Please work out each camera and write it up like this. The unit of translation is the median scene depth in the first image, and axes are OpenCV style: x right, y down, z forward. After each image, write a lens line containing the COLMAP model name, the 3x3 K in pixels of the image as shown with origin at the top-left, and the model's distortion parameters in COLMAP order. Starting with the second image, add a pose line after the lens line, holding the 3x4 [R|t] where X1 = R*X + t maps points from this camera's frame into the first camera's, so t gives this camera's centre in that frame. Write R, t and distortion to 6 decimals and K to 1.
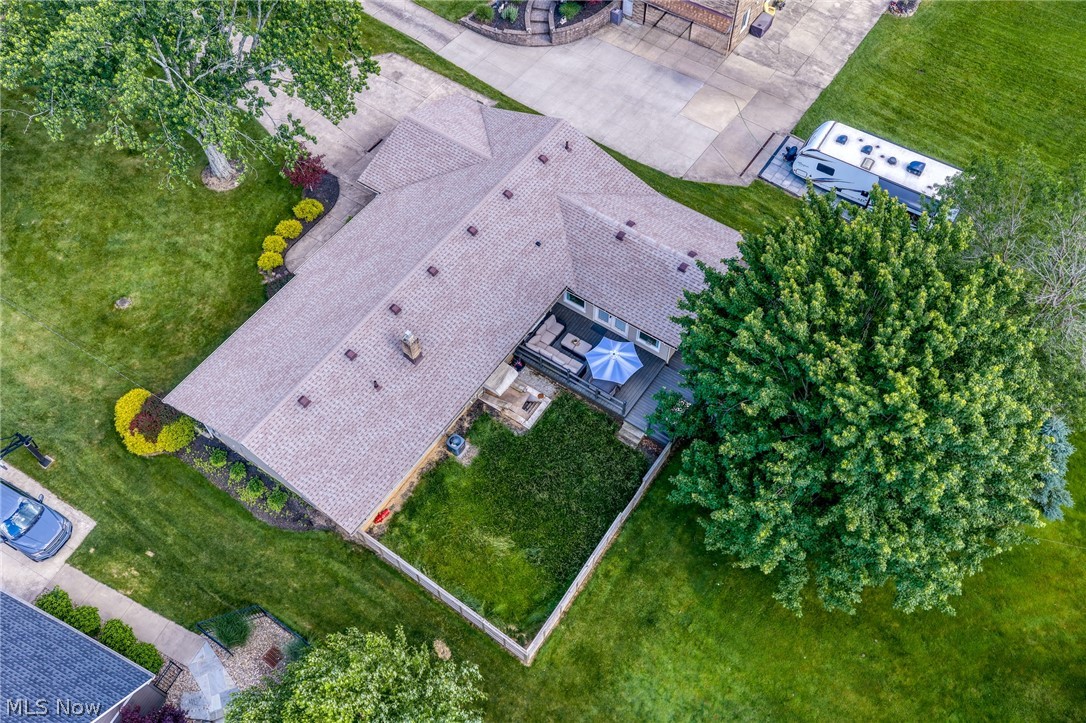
lens RADIAL K [[934.9, 0, 541.7], [0, 934.9, 362.5], [0, 0, 1]] dist [-0.015868, -0.010222]
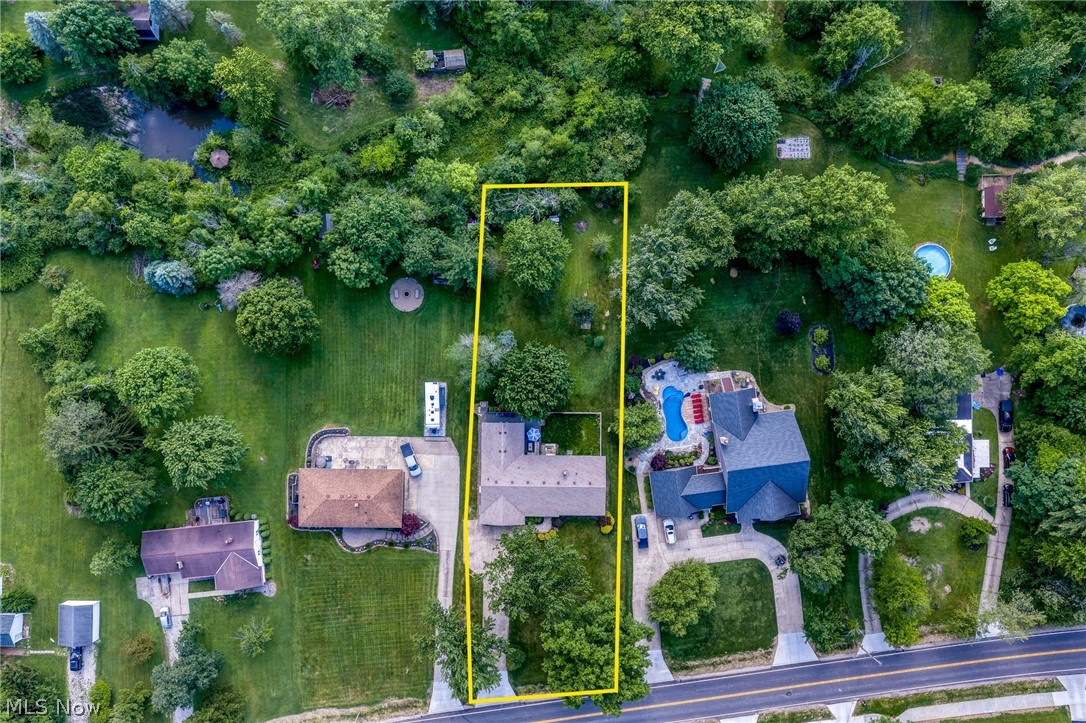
lens RADIAL K [[934.9, 0, 542.6], [0, 934.9, 362.4], [0, 0, 1]] dist [-0.015868, -0.010222]
pose [[-0.562273, -0.826937, -0.005033, 0.327061], [0.679474, -0.465458, 0.567154, -2.090038], [-0.471343, 0.315476, 0.823596, -2.411997]]
